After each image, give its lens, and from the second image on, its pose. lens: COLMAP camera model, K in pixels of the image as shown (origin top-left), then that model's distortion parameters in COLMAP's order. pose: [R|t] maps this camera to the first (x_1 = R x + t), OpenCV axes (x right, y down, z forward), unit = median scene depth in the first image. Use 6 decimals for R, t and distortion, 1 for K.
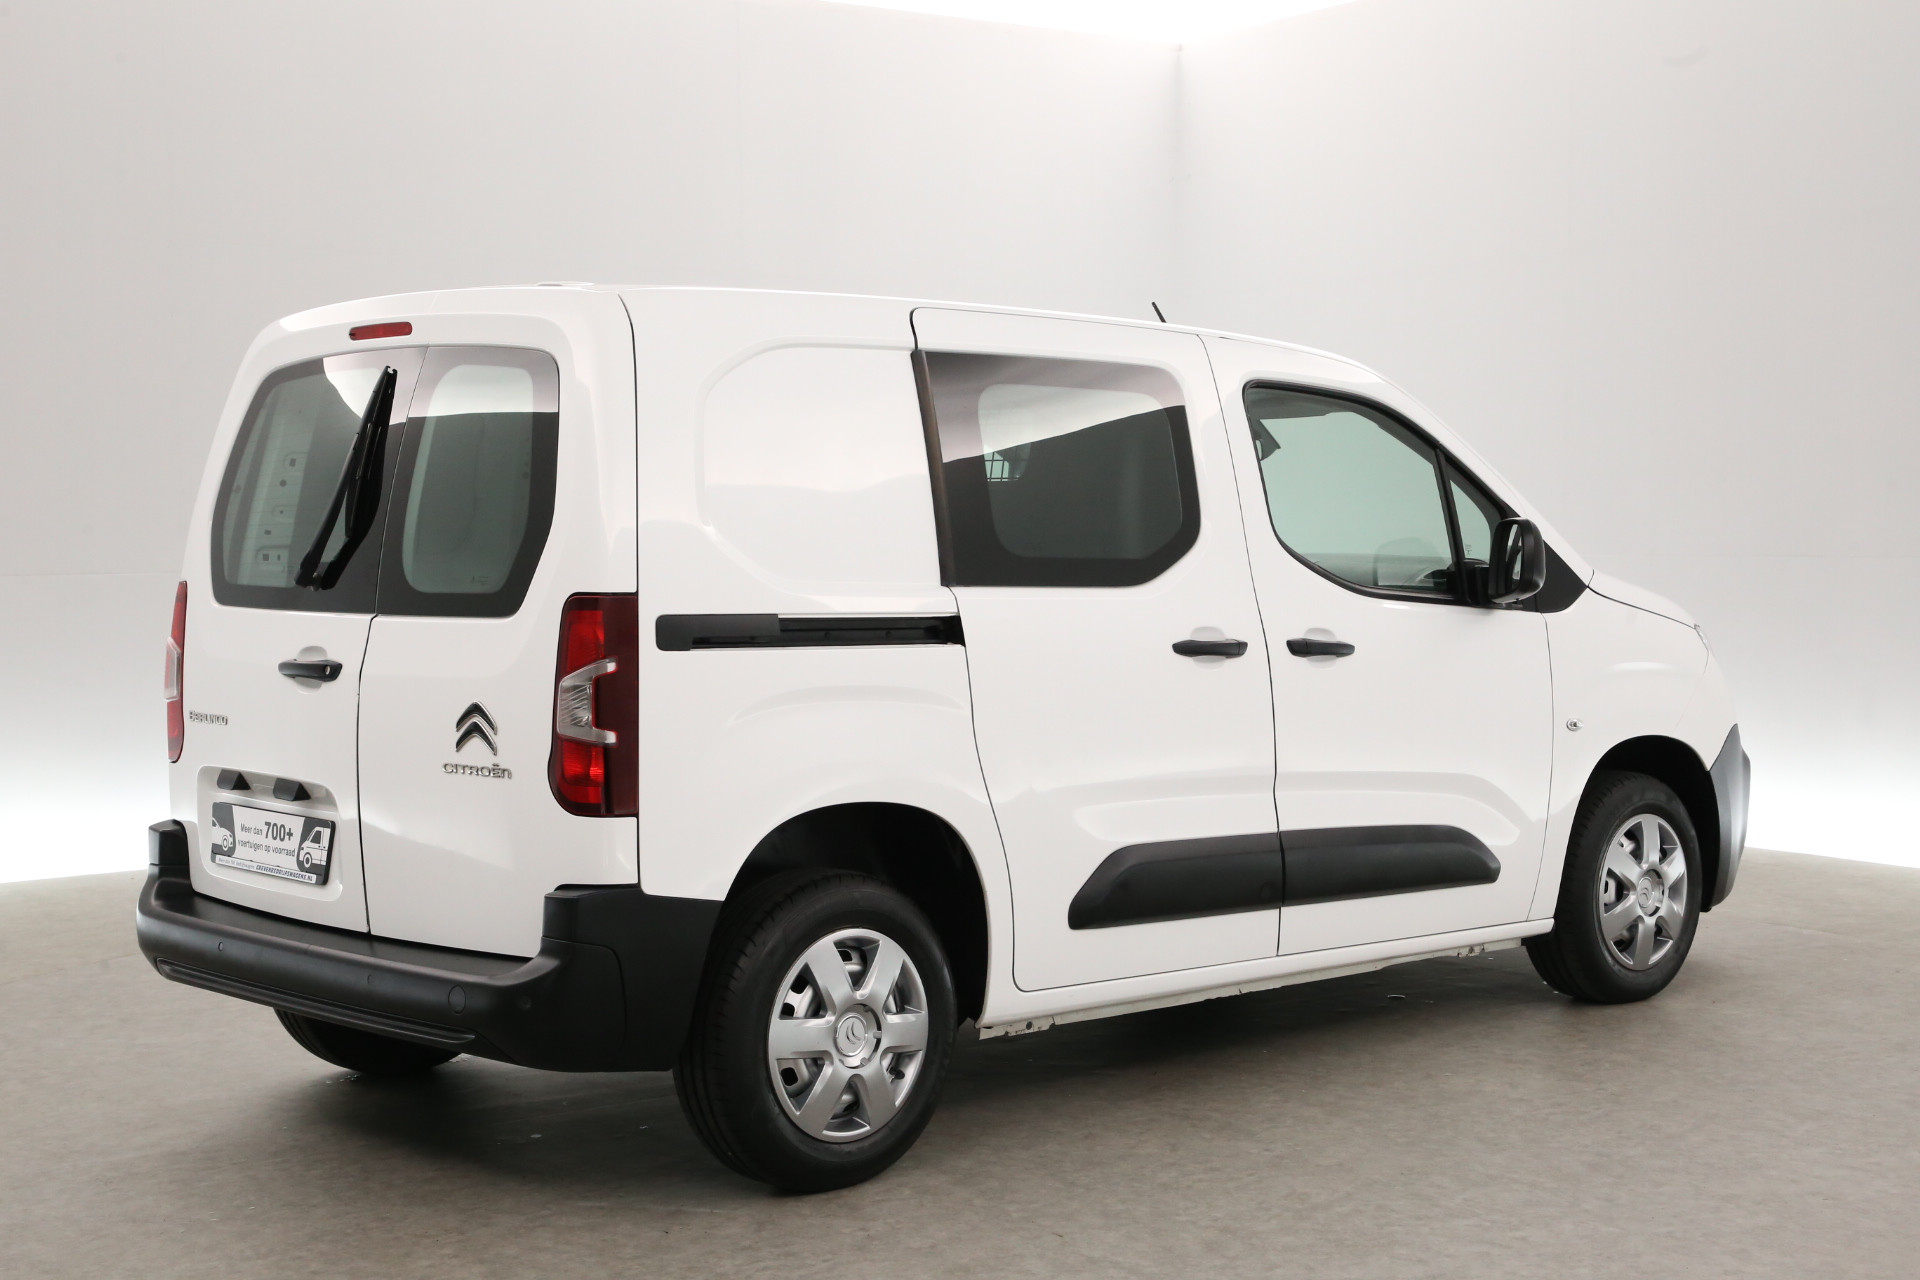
lens RADIAL K [[2686.9, 0, 958.9], [0, 2686.9, 641.6], [0, 0, 1]] dist [0.059708, 0.000000]
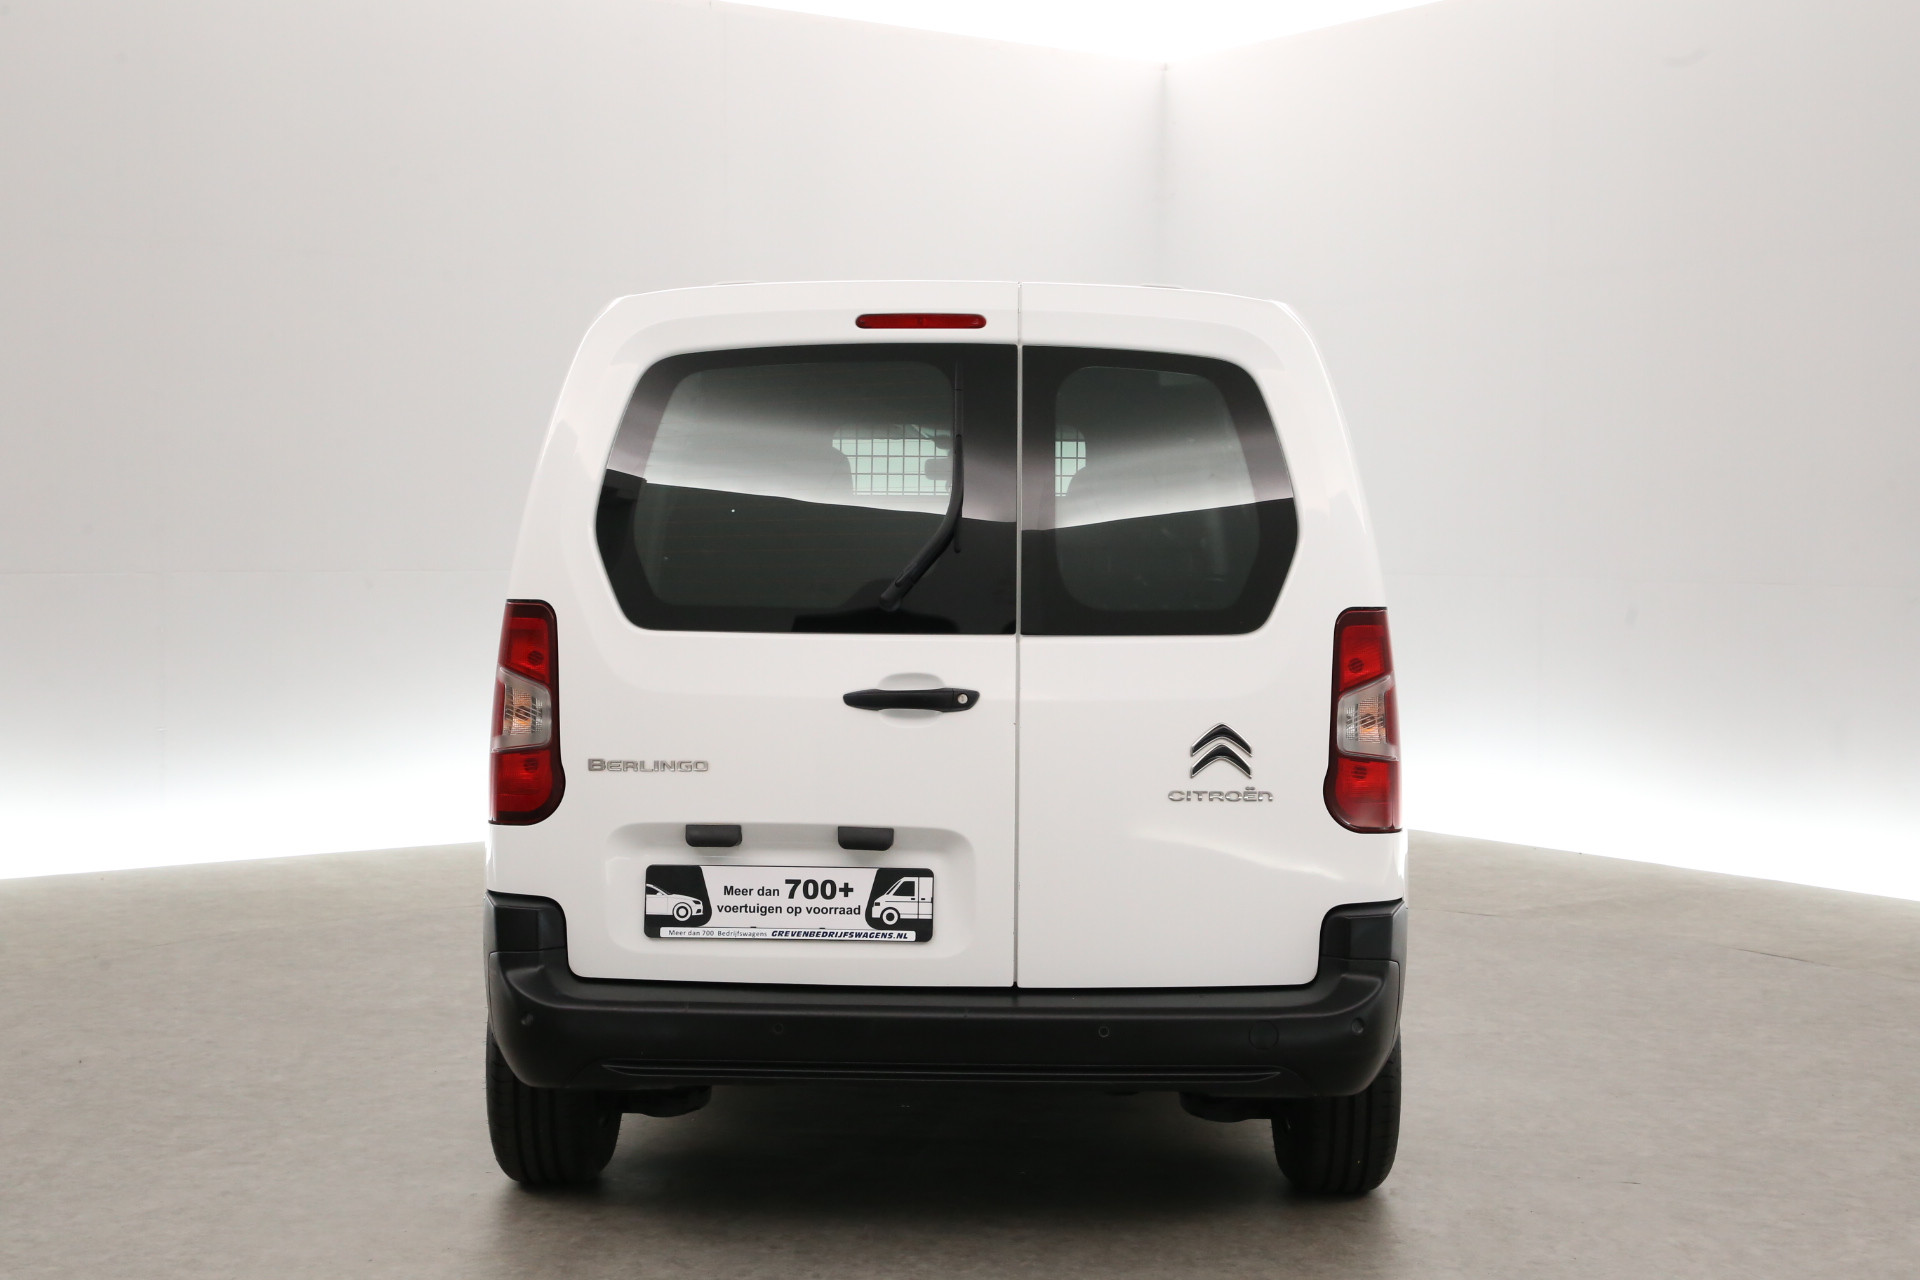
lens RADIAL K [[2686.9, 0, 946.5], [0, 2686.9, 624.4], [0, 0, 1]] dist [0.059708, 0.000000]
pose [[0.683375, -0.014301, 0.729928, -0.825411], [0.021398, 0.999771, -0.000446, -0.012813], [-0.729754, 0.015923, 0.683524, 0.365504]]
